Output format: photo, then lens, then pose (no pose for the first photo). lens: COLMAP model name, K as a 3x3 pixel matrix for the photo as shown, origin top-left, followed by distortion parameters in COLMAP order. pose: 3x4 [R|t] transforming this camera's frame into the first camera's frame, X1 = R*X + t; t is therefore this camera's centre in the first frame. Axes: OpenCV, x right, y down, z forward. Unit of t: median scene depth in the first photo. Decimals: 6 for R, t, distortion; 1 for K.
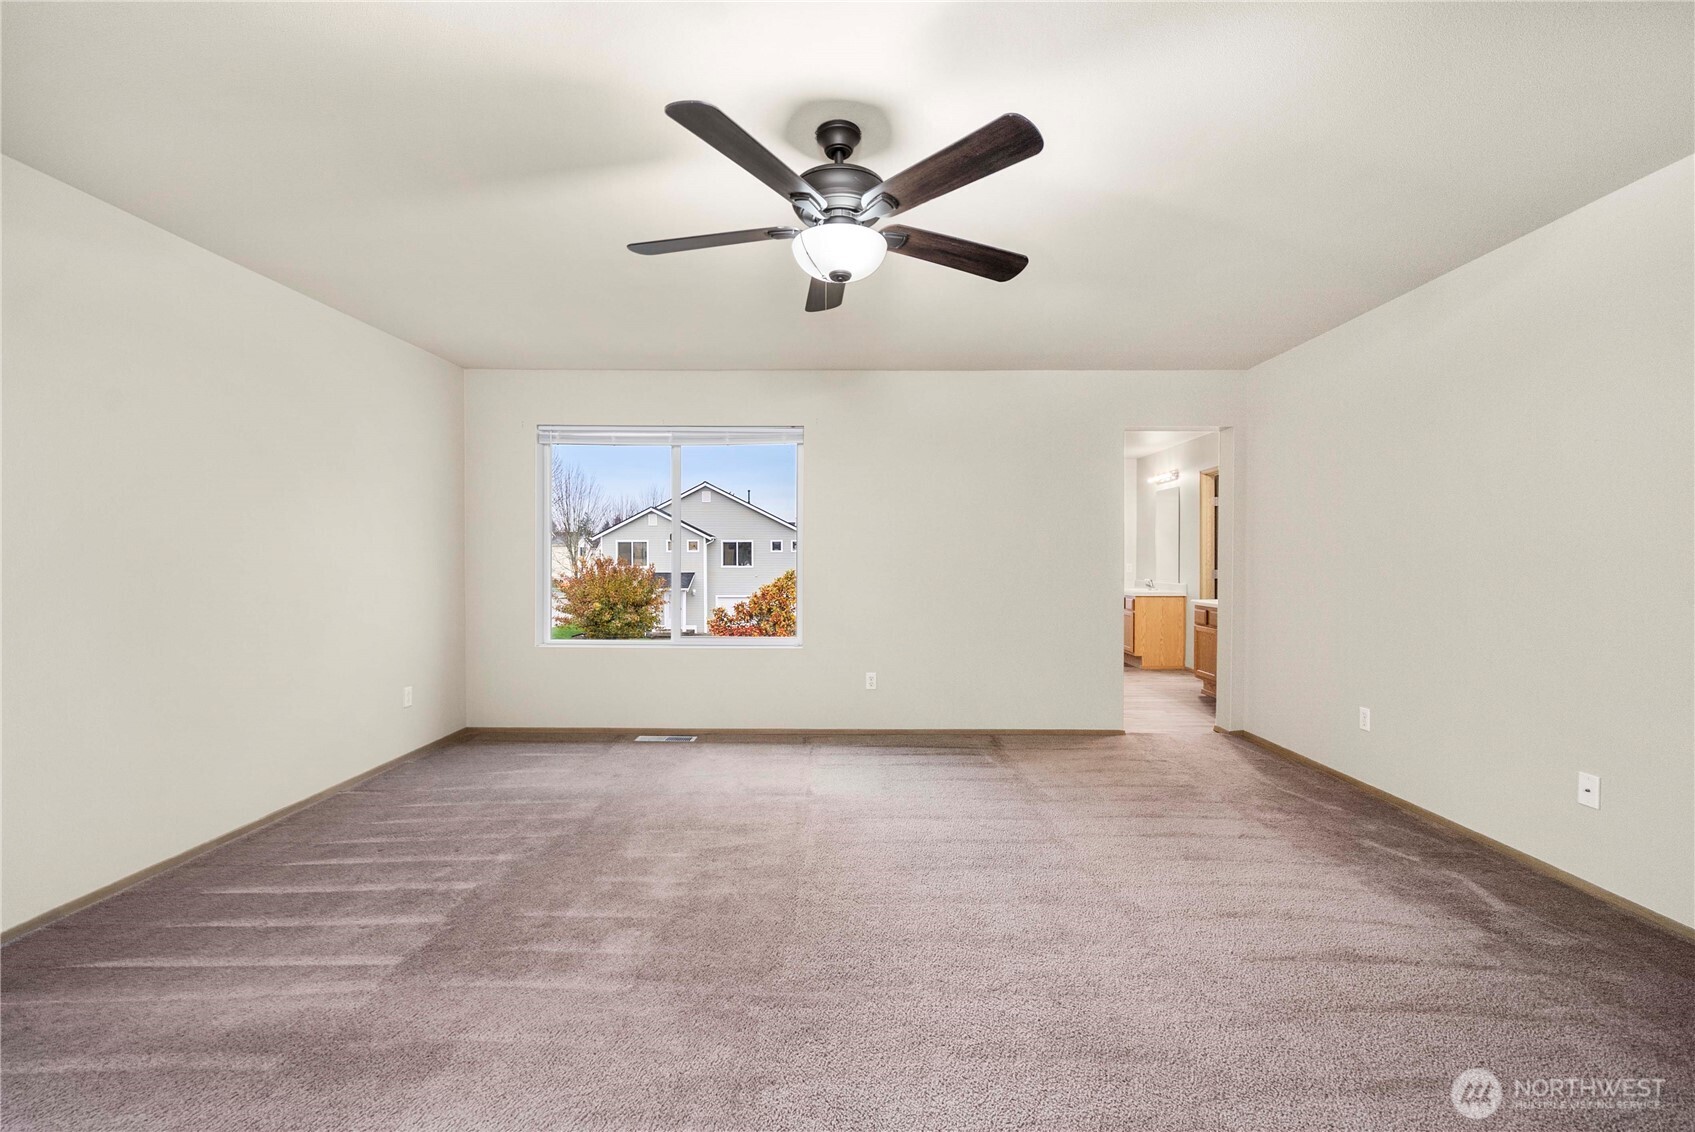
lens RADIAL K [[701.4, 0, 846.9], [0, 701.4, 563.6], [0, 0, 1]] dist [-0.000097, -0.000786]
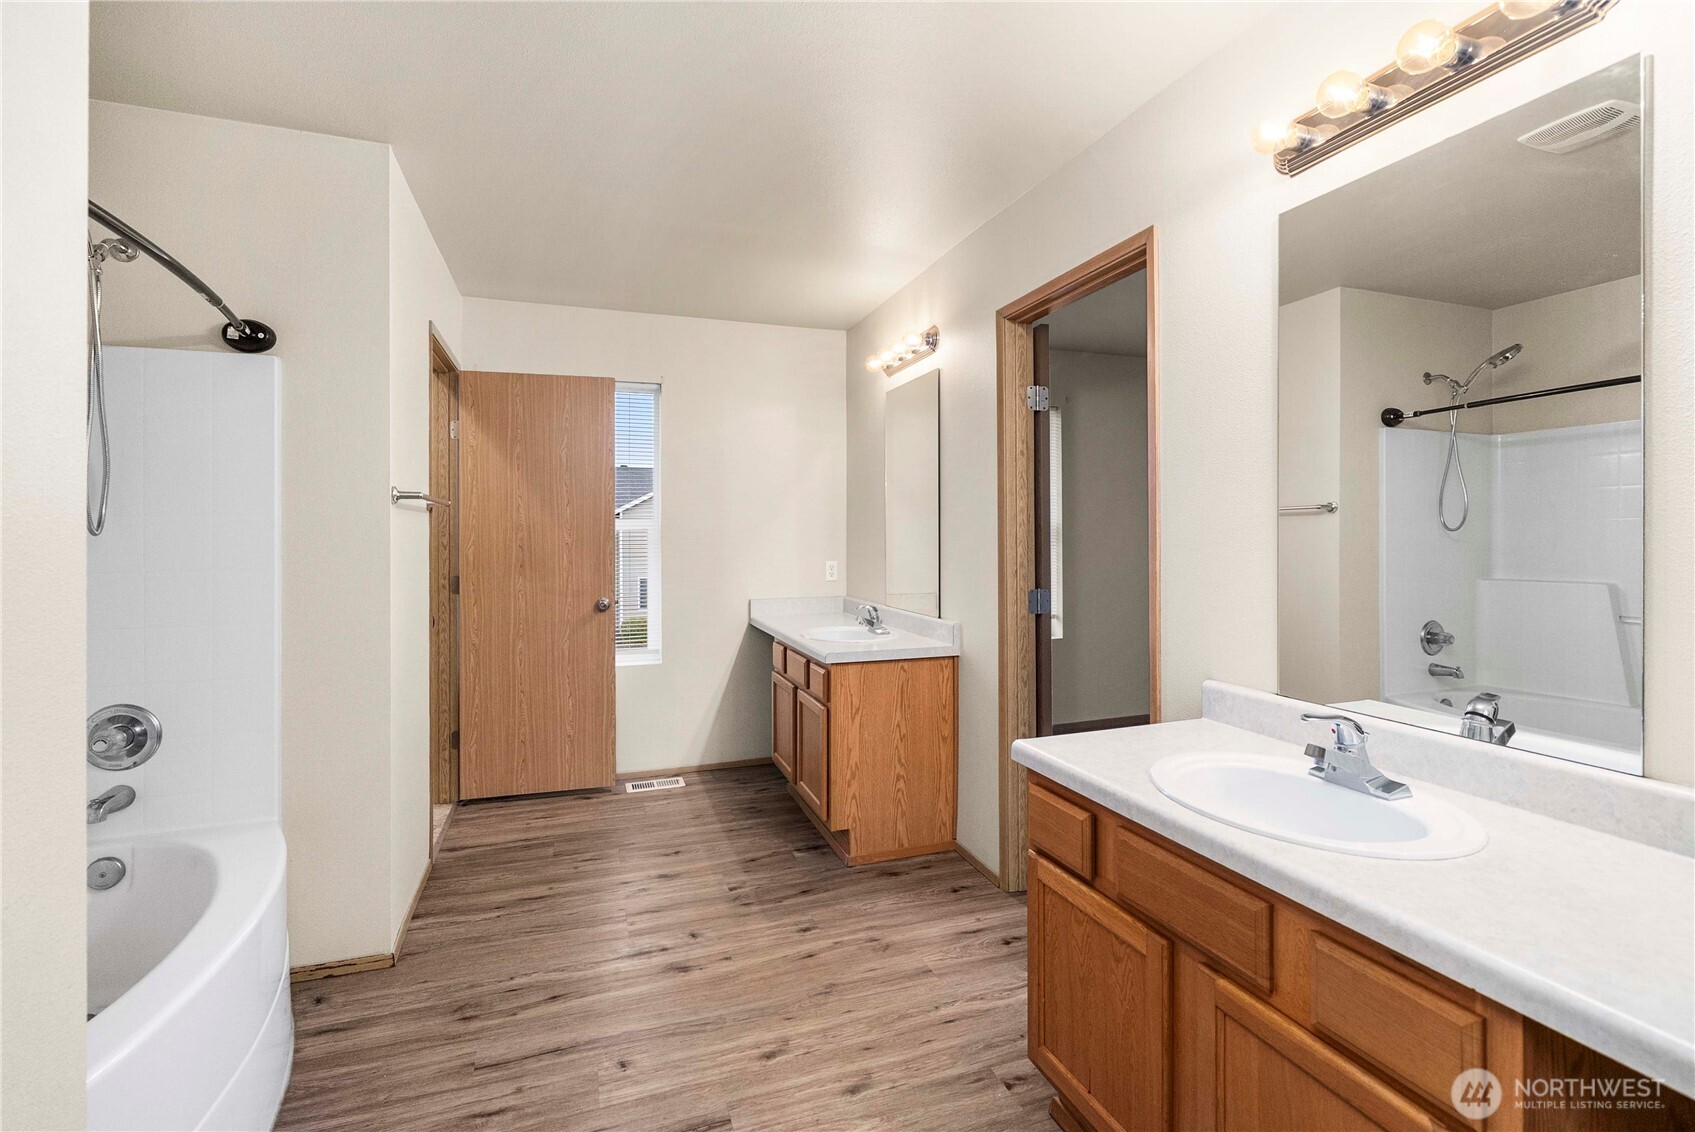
lens RADIAL K [[771.9, 0, 886.8], [0, 771.9, 532.3], [0, 0, 1]] dist [-0.001110, 0.000124]
pose [[0.916376, 0.001167, 0.400317, 0.447179], [0.004304, 0.999909, -0.012766, -0.023523], [-0.400295, 0.013422, 0.916288, 1.004078]]
